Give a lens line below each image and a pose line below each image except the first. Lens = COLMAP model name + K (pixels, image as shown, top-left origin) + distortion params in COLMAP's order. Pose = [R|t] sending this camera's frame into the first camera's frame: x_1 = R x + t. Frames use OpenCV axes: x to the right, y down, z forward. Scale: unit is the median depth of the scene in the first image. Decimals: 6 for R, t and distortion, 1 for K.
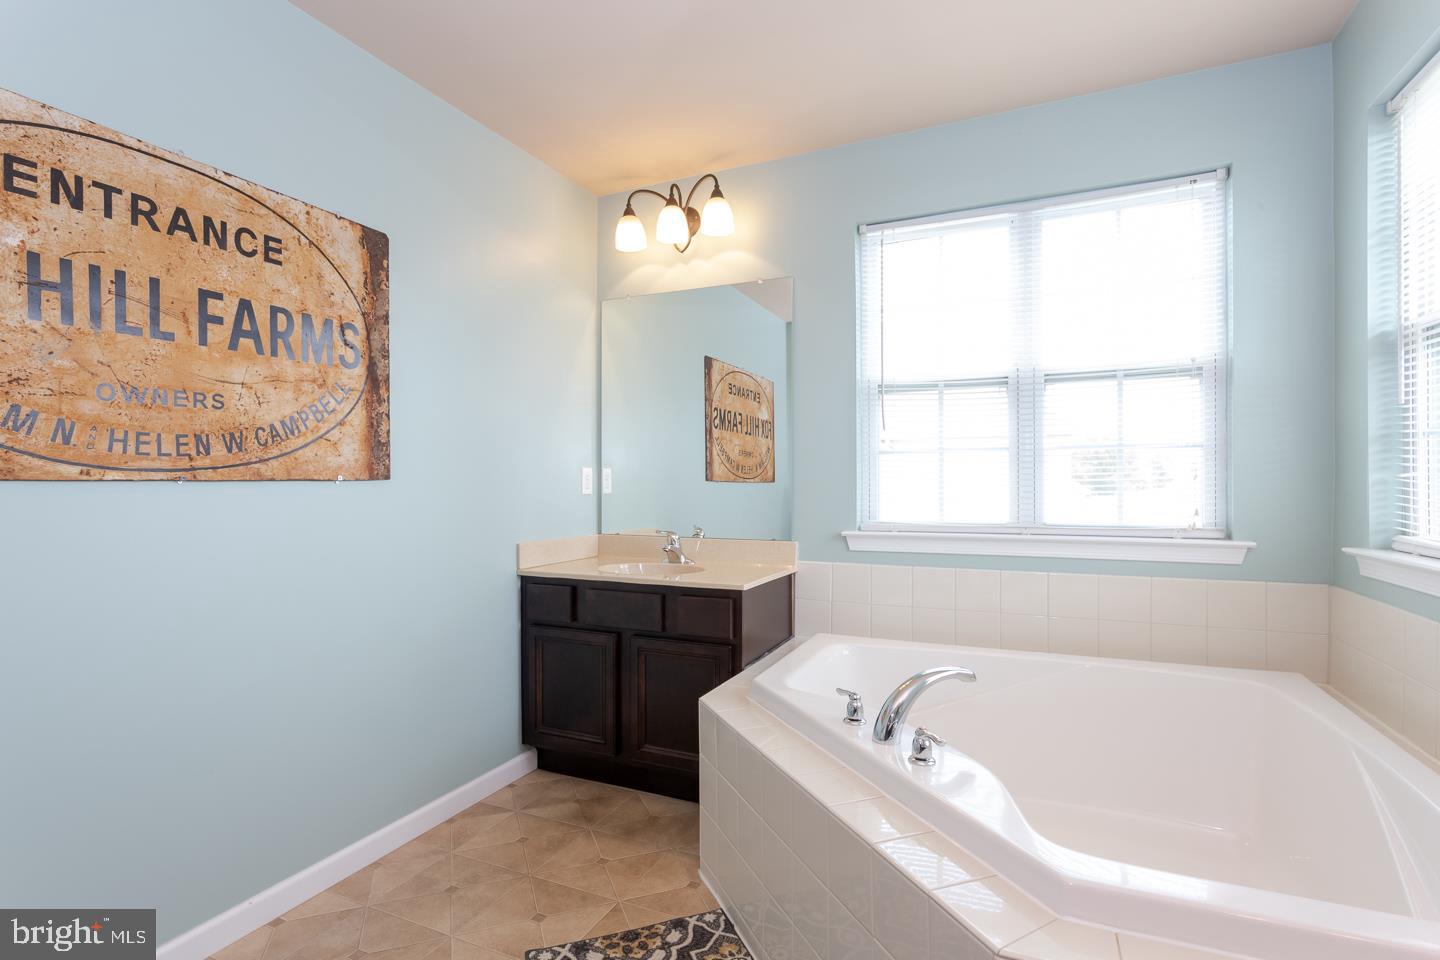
lens RADIAL K [[717.4, 0, 704.8], [0, 717.4, 481.9], [0, 0, 1]] dist [-0.001078, 0.001384]
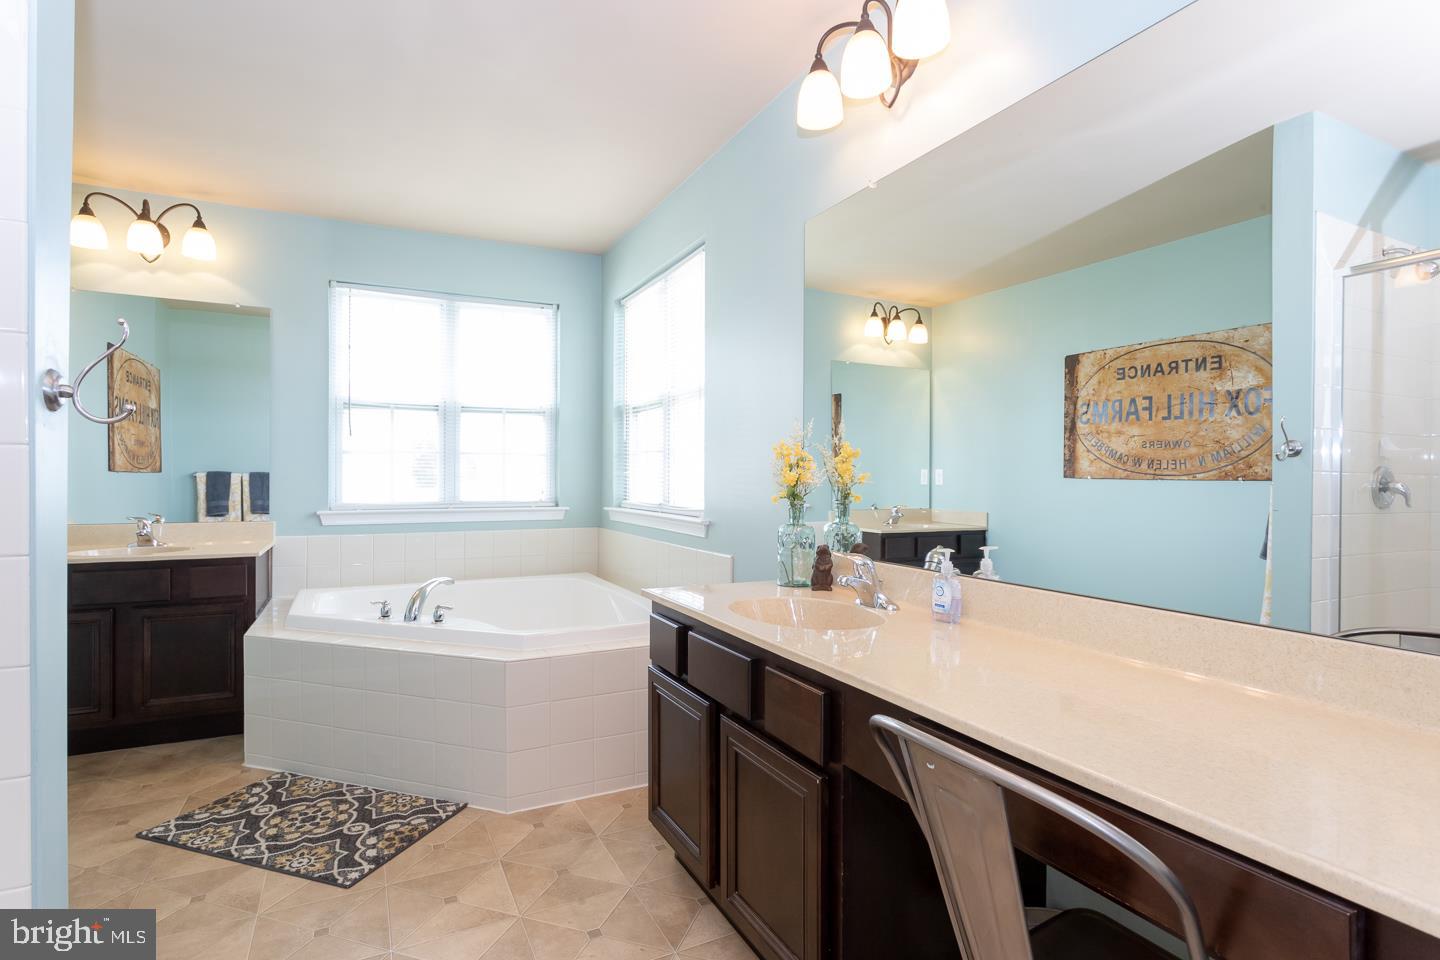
lens RADIAL K [[717.4, 0, 704.8], [0, 717.4, 481.9], [0, 0, 1]] dist [-0.001078, 0.001384]
pose [[0.636183, -0.002927, 0.771533, -0.400264], [-0.006956, 0.999930, 0.009530, -0.002520], [-0.771507, -0.011430, 0.636118, -0.414390]]
